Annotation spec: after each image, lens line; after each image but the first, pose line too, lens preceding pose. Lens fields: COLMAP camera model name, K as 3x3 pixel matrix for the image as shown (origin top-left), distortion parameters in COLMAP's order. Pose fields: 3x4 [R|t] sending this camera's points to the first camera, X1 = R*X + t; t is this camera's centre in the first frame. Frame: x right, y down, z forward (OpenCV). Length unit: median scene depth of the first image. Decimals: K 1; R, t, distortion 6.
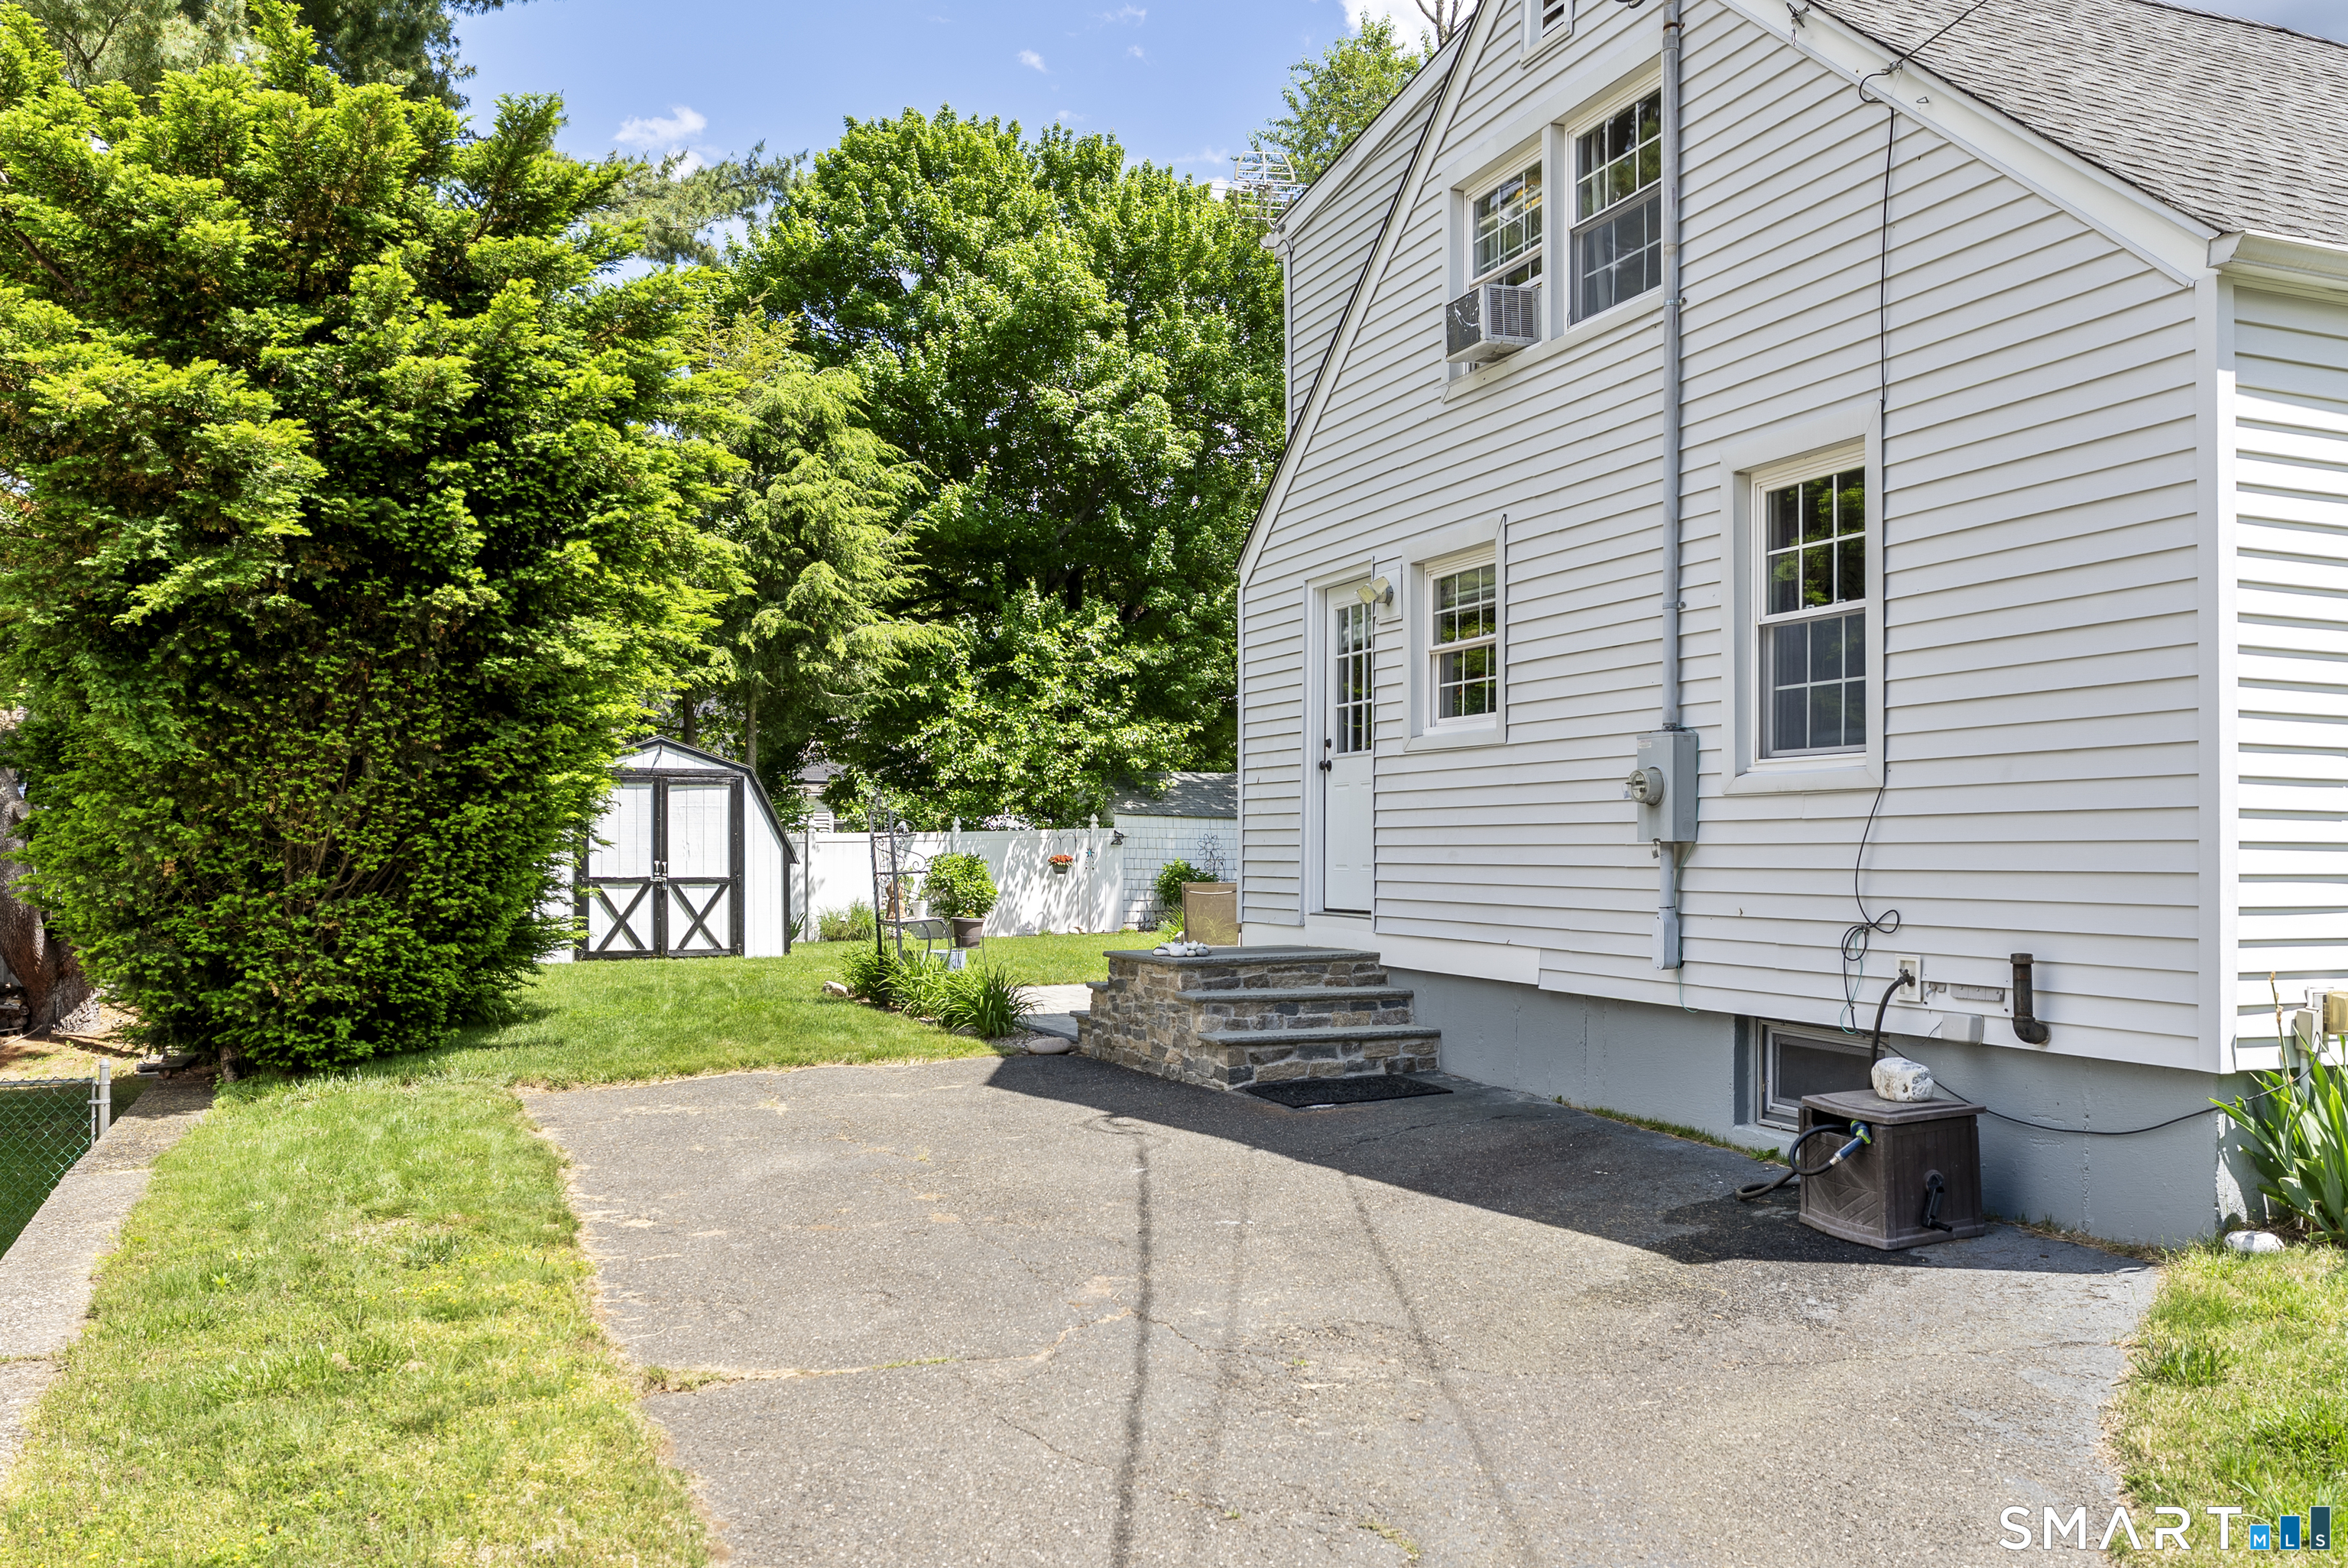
lens RADIAL K [[1889.3, 0, 1163.4], [0, 1889.3, 831.6], [0, 0, 1]] dist [-0.008019, -0.003203]
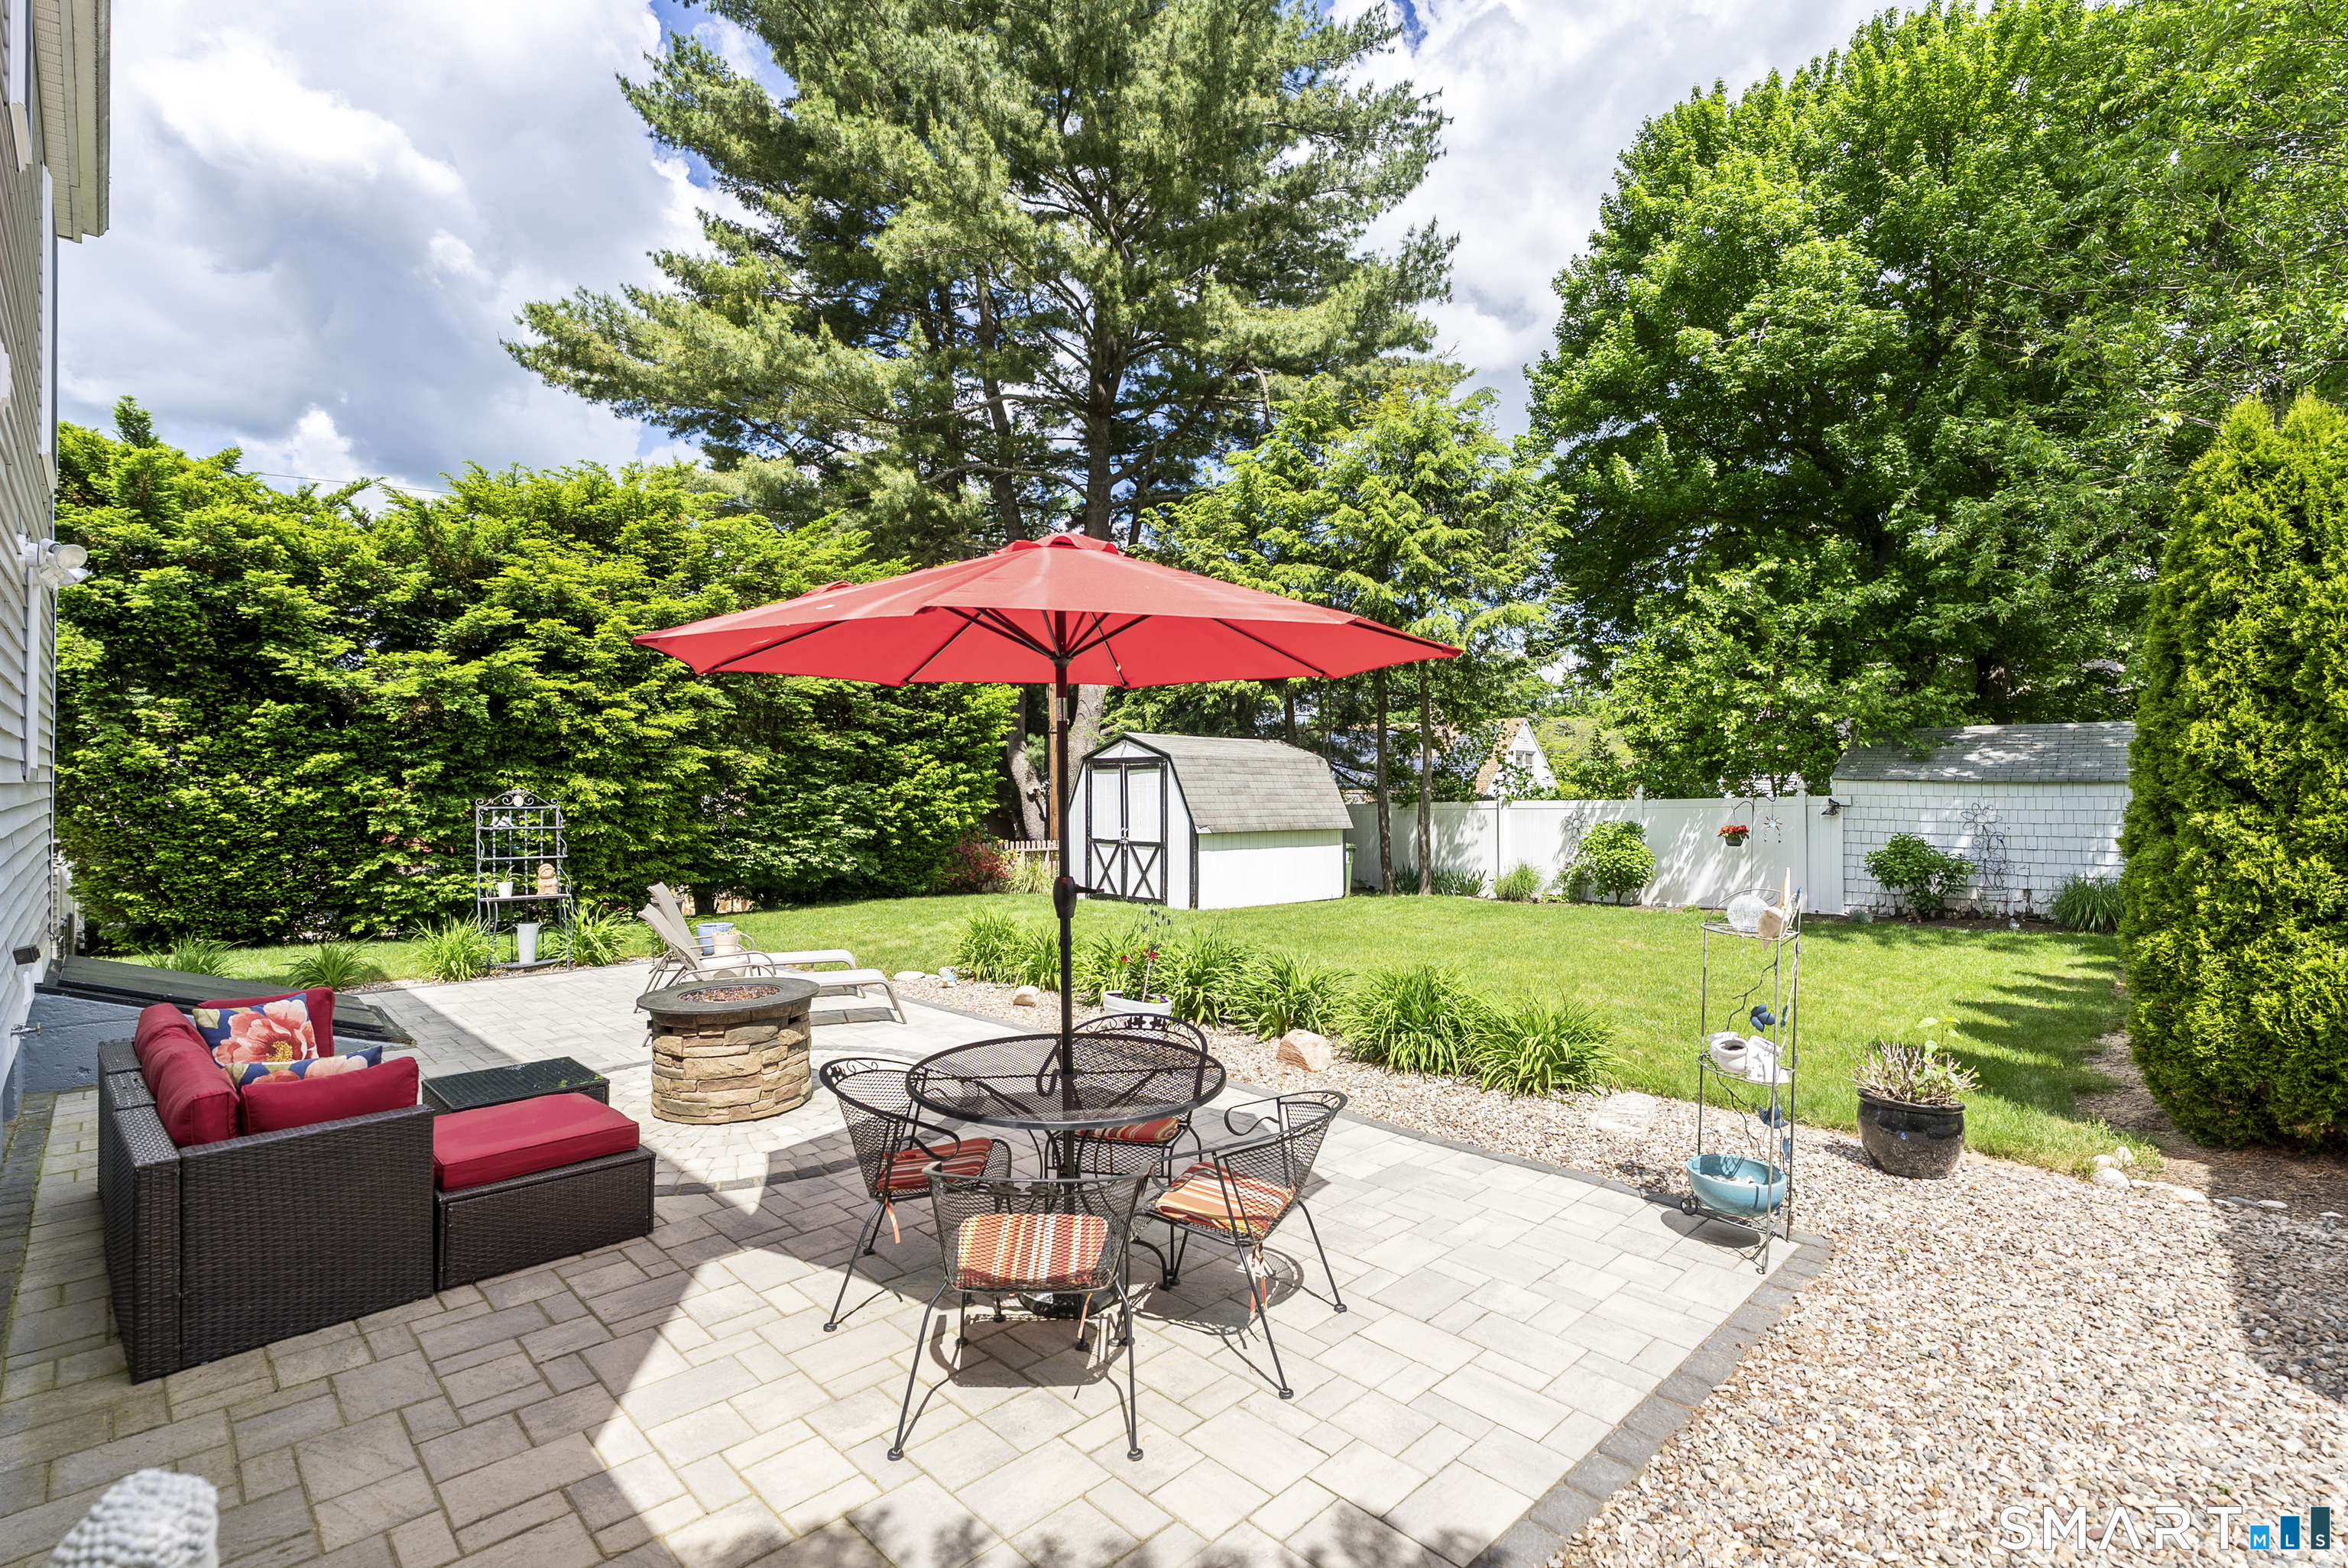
lens RADIAL K [[1064.1, 0, 1181.9], [0, 1064.1, 775.8], [0, 0, 1]] dist [-0.007427, 0.002638]
pose [[0.399333, -0.009955, -0.916752, 0.375674], [0.009470, 0.999932, -0.006733, -0.013043], [0.916757, -0.005993, 0.399400, 0.651421]]
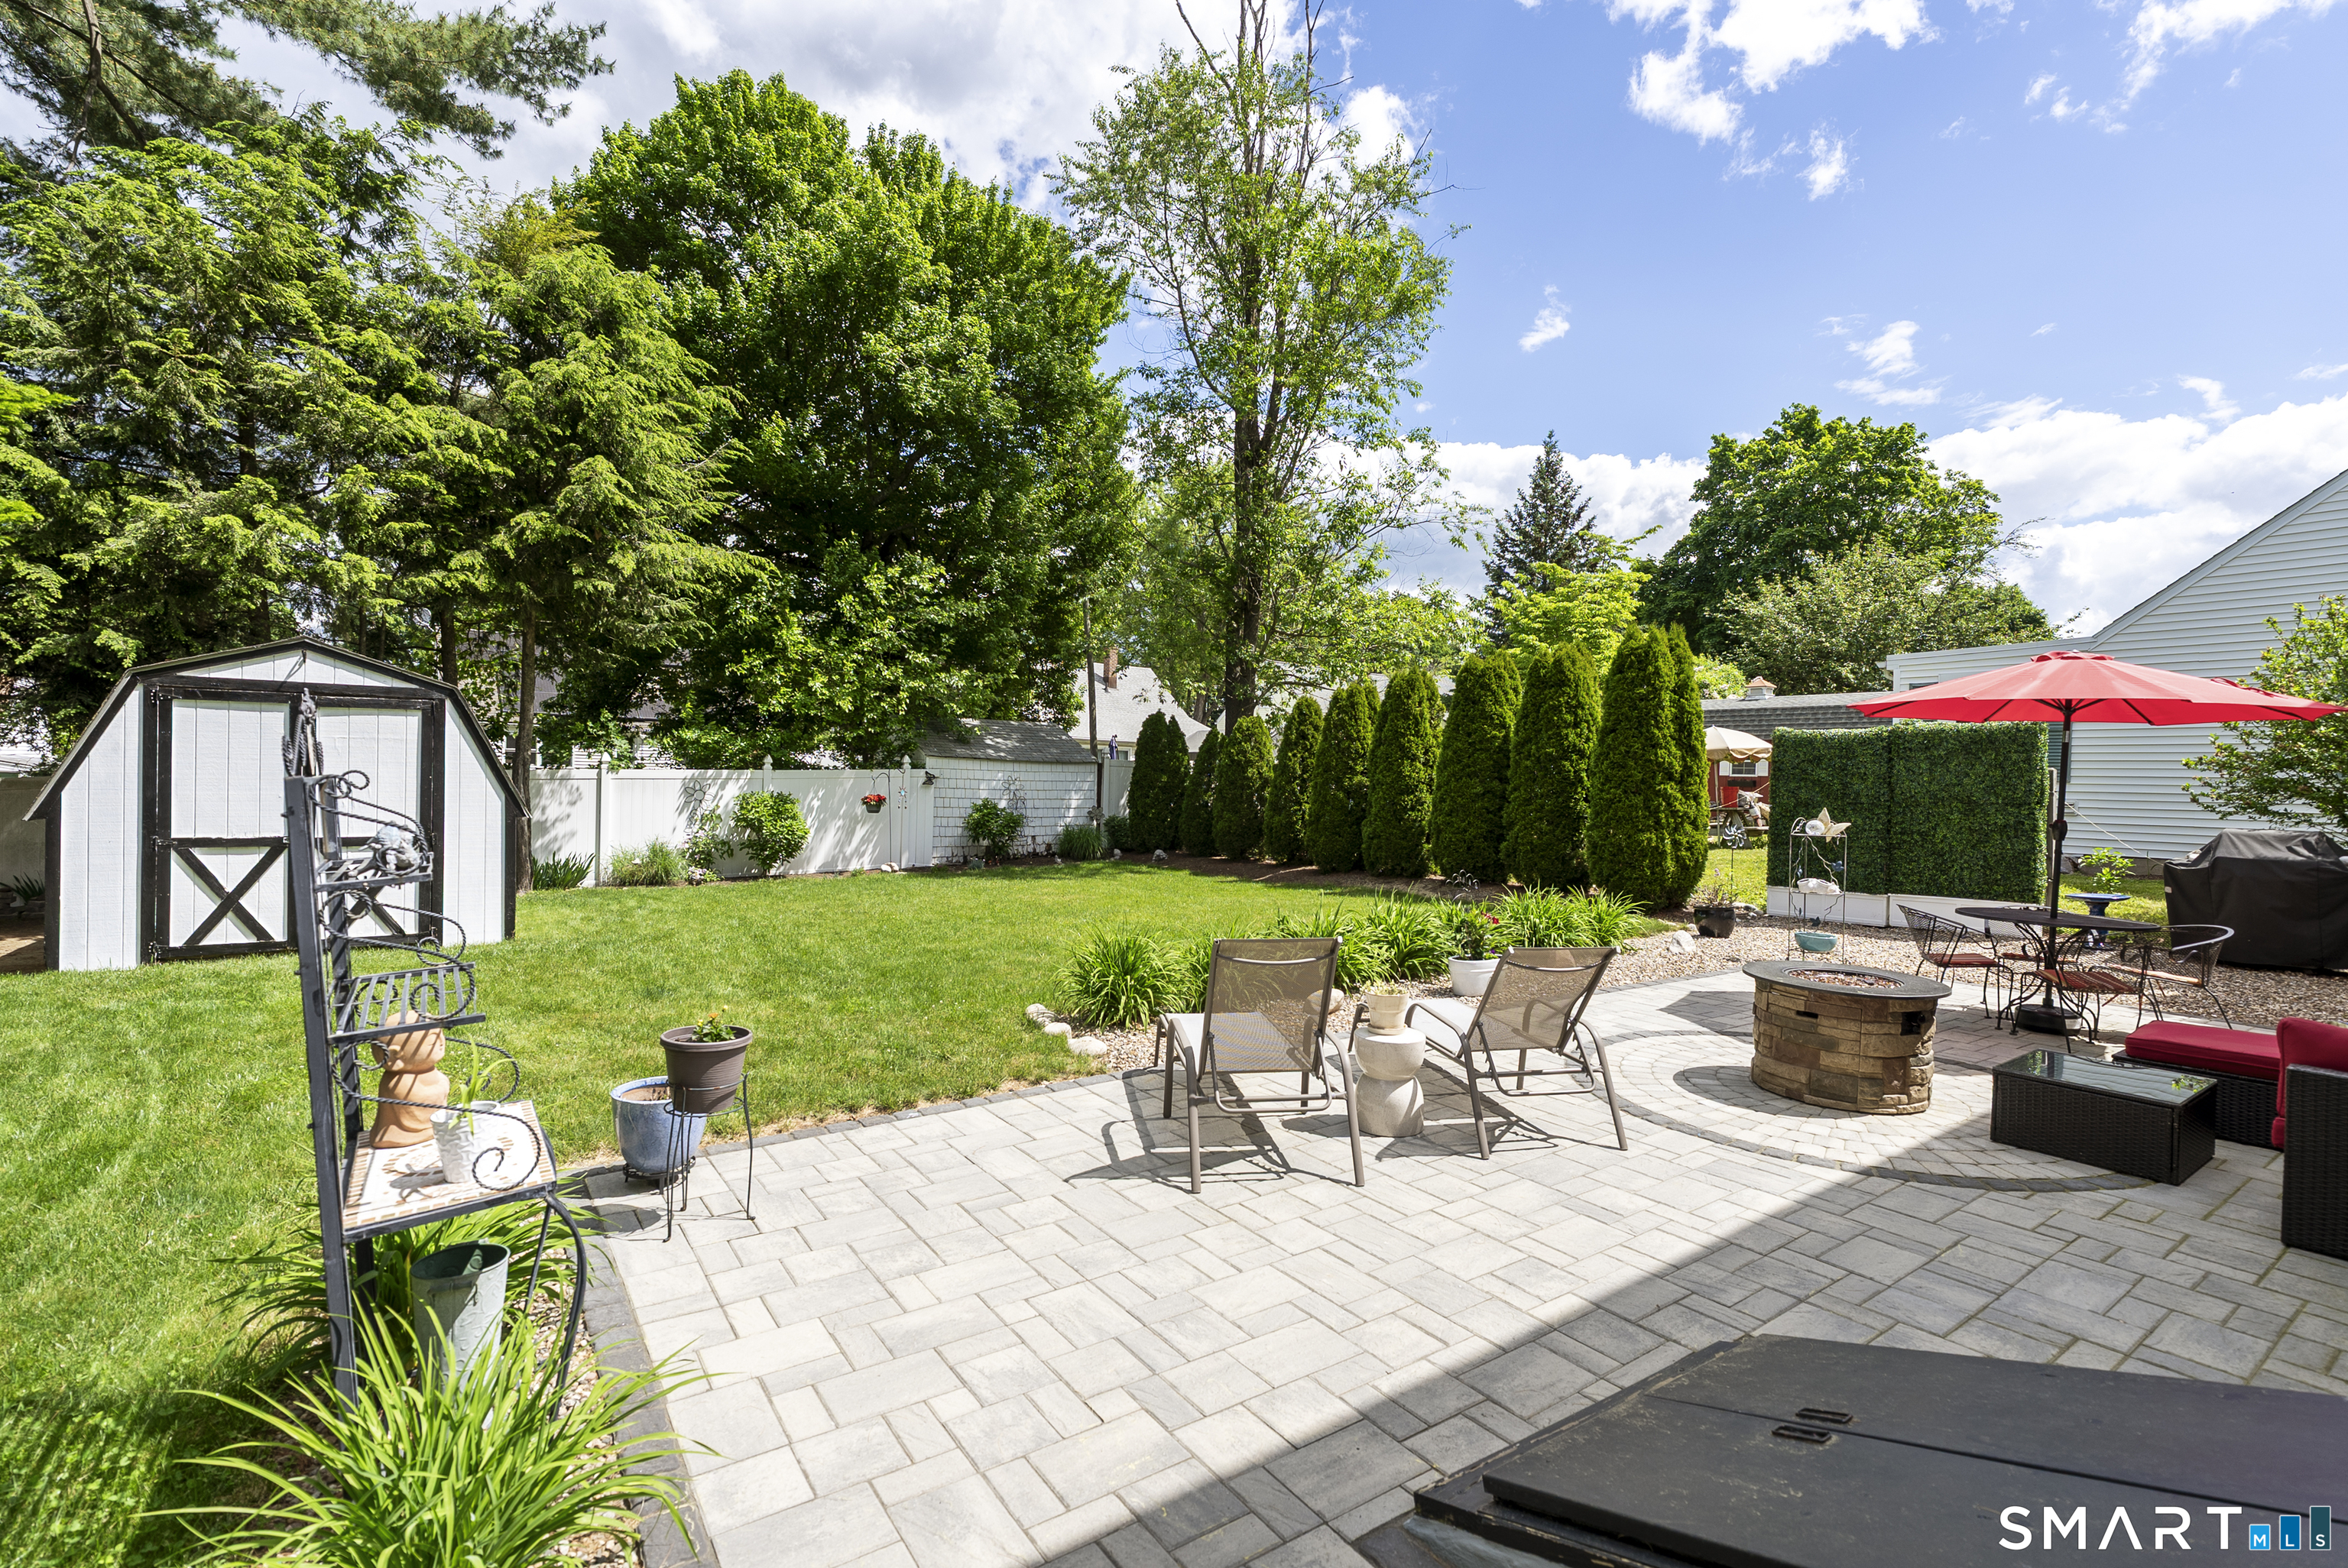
lens RADIAL K [[1064.1, 0, 1174.4], [0, 1064.1, 778.5], [0, 0, 1]] dist [-0.007427, 0.002638]
pose [[0.972217, 0.022118, 0.233032, -0.036405], [-0.026156, 0.999556, 0.014252, -0.010644], [-0.232614, -0.019951, 0.972365, 0.472812]]
